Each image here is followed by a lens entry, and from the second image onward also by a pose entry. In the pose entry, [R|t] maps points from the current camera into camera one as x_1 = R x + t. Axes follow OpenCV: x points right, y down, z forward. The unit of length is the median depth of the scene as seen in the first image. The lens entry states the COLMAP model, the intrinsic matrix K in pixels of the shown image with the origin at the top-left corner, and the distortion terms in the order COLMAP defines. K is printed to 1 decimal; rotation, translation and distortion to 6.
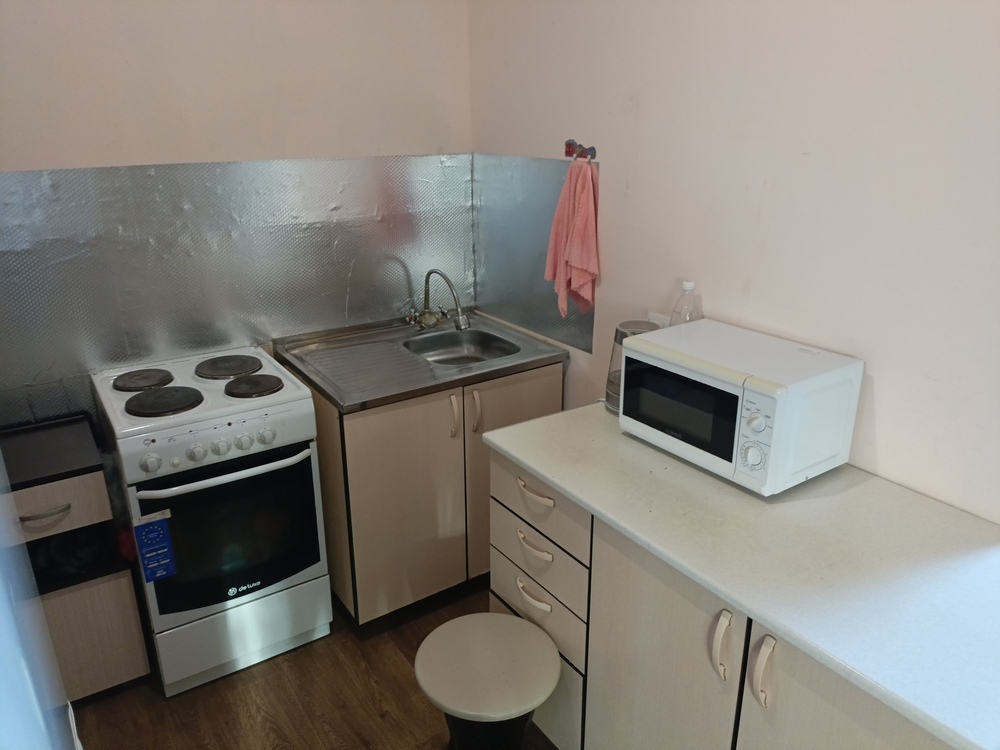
lens RADIAL K [[738.4, 0, 500.0], [0, 738.4, 375.0], [0, 0, 1]] dist [0.085090, -0.142413]
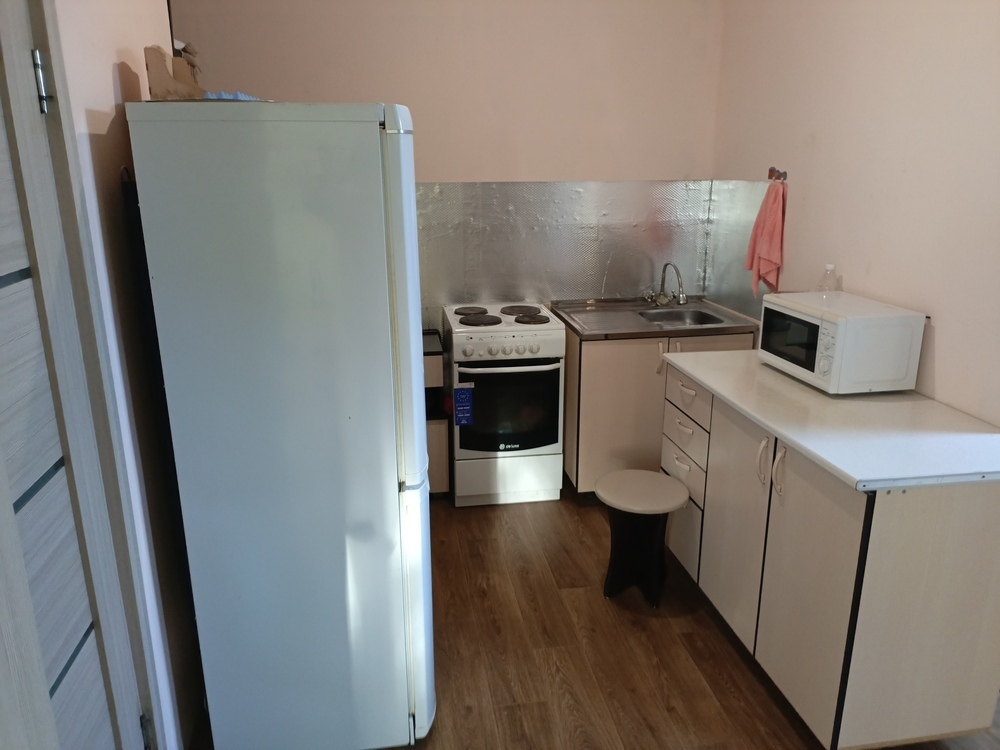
lens RADIAL K [[738.4, 0, 500.0], [0, 738.4, 375.0], [0, 0, 1]] dist [0.085090, -0.142413]
pose [[0.908695, 0.116870, -0.400767, 0.249372], [-0.142483, 0.989192, -0.034600, 0.194338], [0.392392, 0.088543, 0.915526, -0.452988]]
